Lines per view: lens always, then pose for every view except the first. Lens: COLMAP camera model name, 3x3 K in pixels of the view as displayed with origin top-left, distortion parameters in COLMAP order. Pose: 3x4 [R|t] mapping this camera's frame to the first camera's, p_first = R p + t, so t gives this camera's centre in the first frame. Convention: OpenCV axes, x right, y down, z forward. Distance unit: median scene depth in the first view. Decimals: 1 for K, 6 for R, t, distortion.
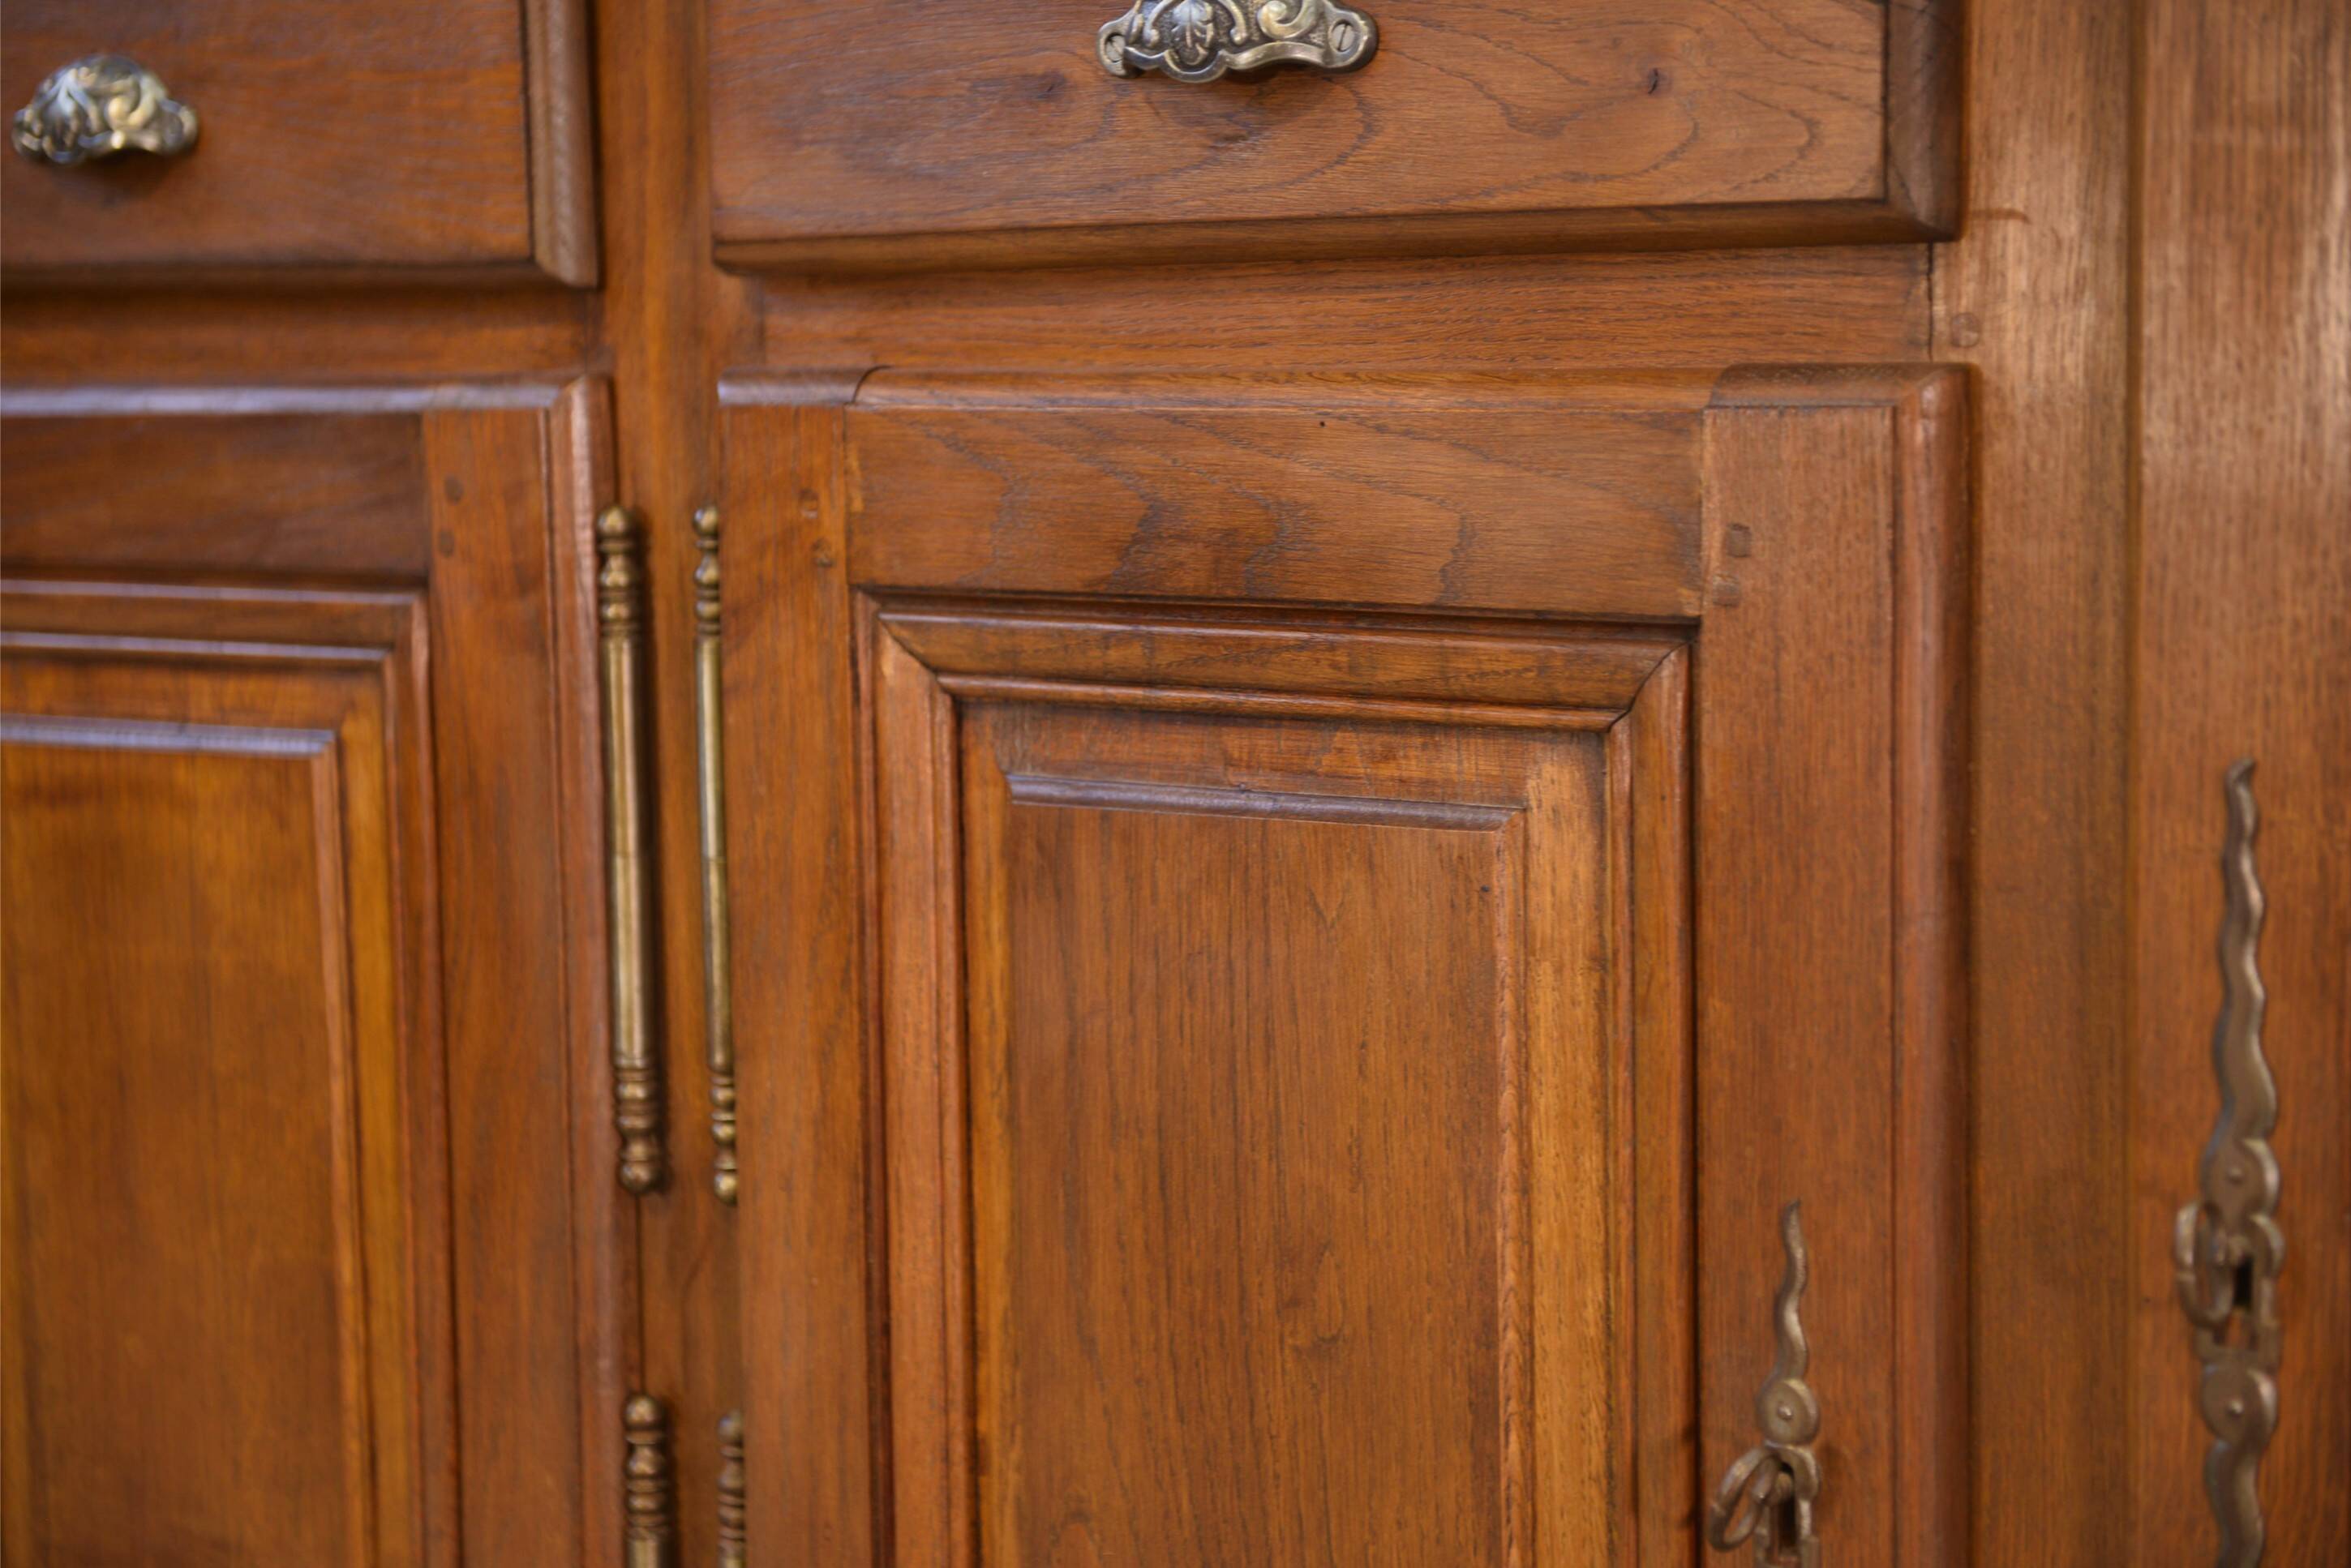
lens RADIAL K [[4538.2, 0, 1181.3], [0, 4538.2, 781.8], [0, 0, 1]] dist [0.124758, -0.167284]
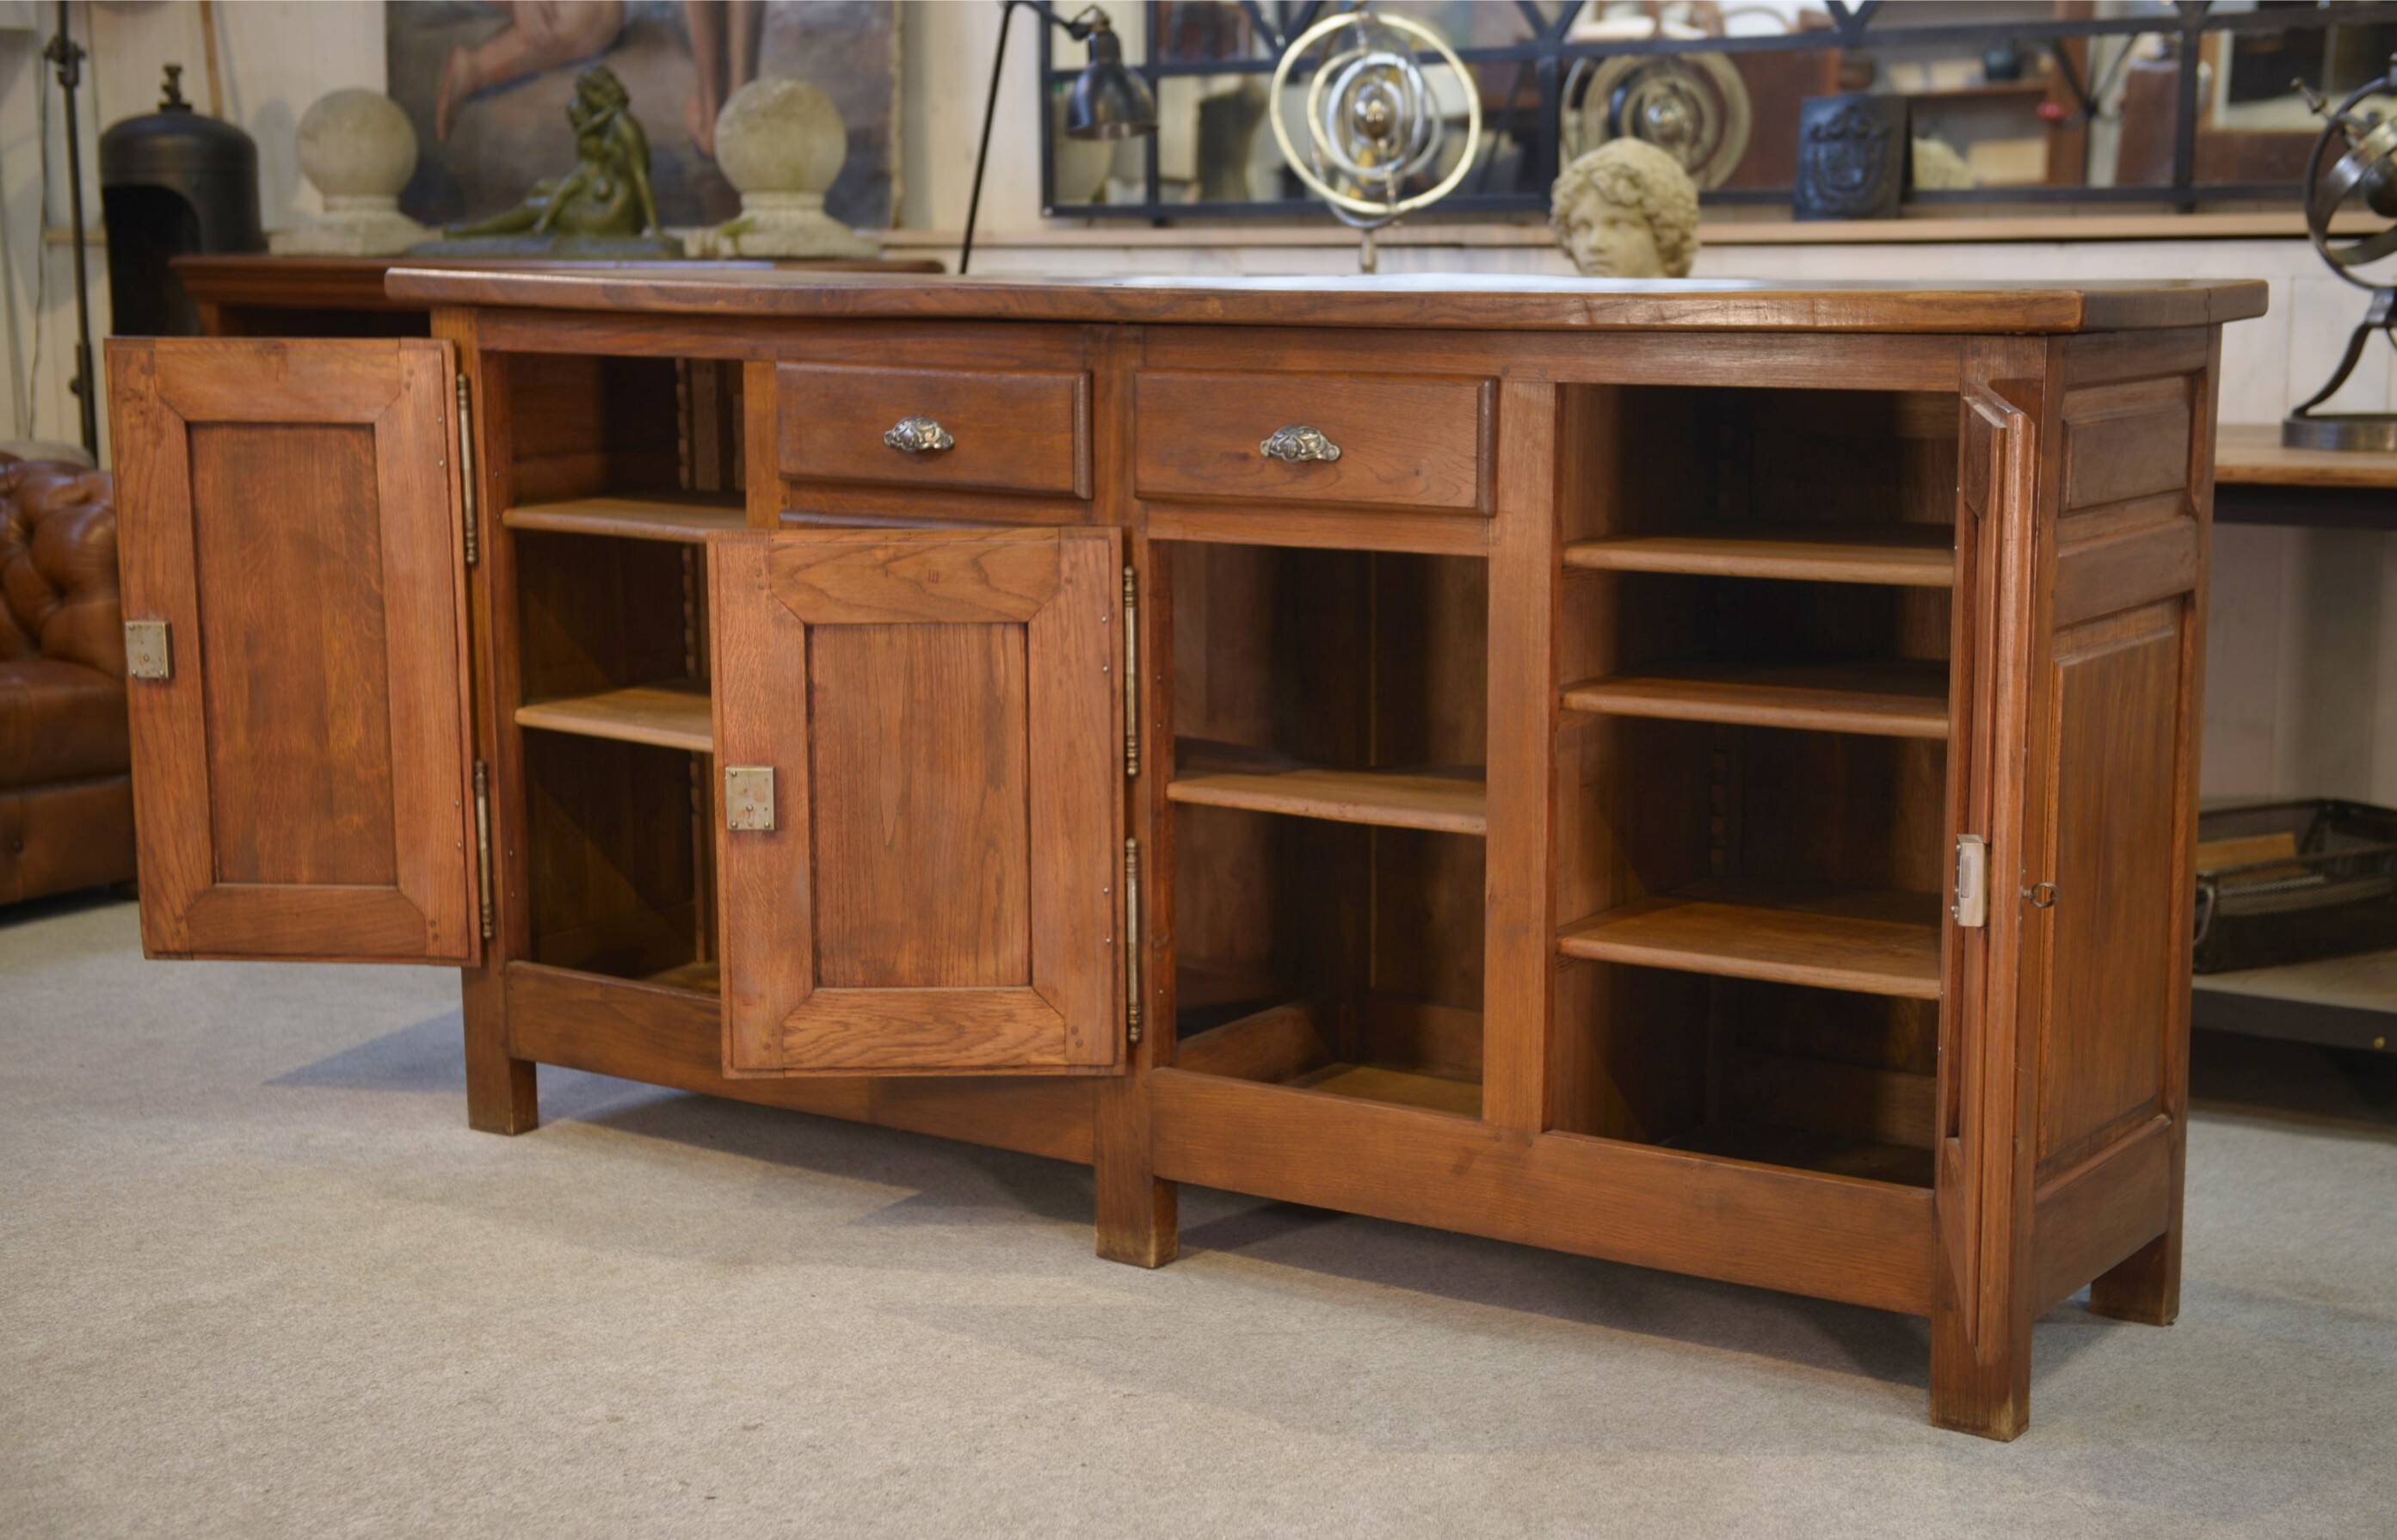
lens RADIAL K [[3465.7, 0, 1241.3], [0, 3465.7, 830.2], [0, 0, 1]] dist [0.115307, 0.032796]
pose [[0.996384, 0.001669, 0.084954, -0.254816], [-0.007578, 0.997569, 0.069279, -0.048725], [-0.084632, -0.069672, 0.993973, -1.669431]]
